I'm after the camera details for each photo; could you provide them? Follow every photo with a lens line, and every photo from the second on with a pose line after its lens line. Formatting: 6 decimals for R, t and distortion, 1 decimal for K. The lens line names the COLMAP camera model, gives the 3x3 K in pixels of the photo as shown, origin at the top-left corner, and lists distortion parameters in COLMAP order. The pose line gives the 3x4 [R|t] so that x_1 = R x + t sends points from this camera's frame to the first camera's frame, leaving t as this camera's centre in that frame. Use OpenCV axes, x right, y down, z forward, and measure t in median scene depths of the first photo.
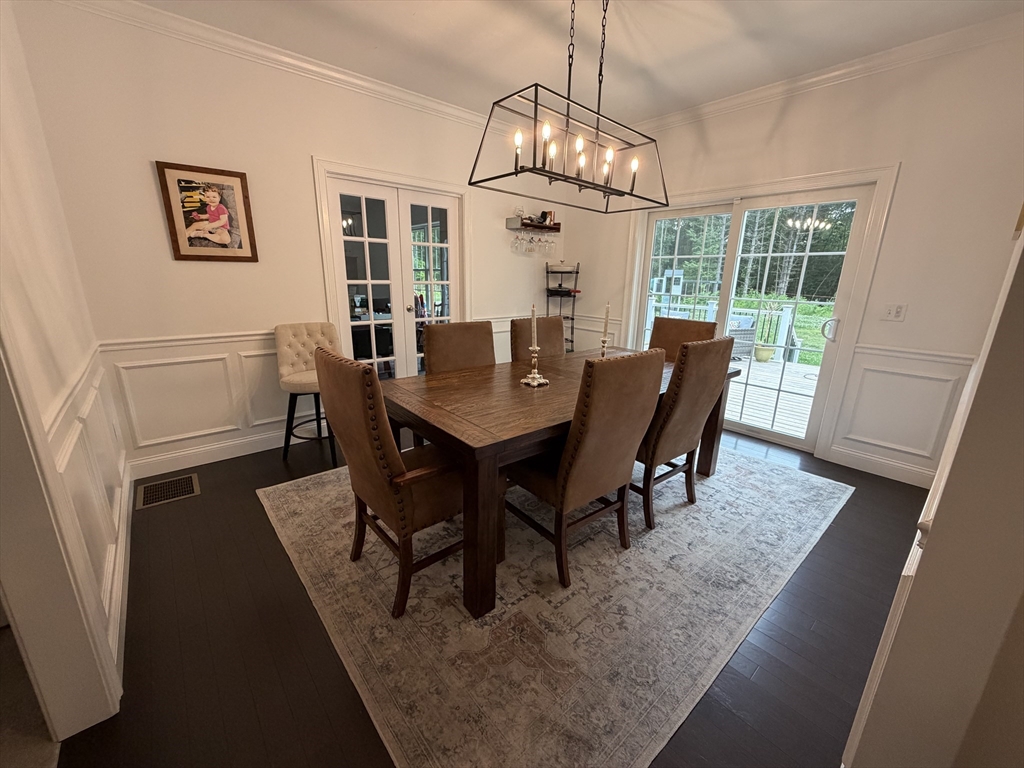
lens RADIAL K [[408.0, 0, 502.8], [0, 408.0, 387.1], [0, 0, 1]] dist [0.000105, -0.000381]
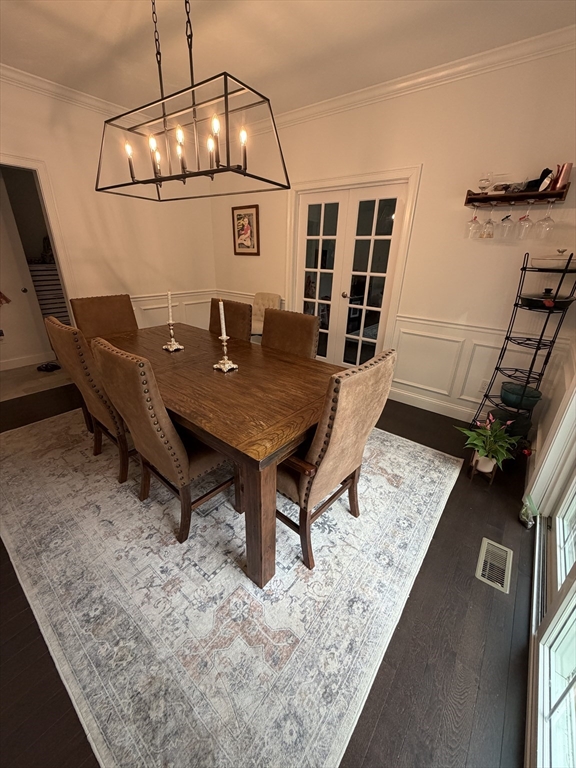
lens RADIAL K [[306.0, 0, 285.8], [0, 306.0, 381.6], [0, 0, 1]] dist [0.000105, -0.000381]
pose [[0.196571, 0.366309, -0.909493, 0.920702], [-0.283966, 0.909106, 0.304779, -0.266285], [0.938469, 0.198354, 0.282723, 0.907226]]
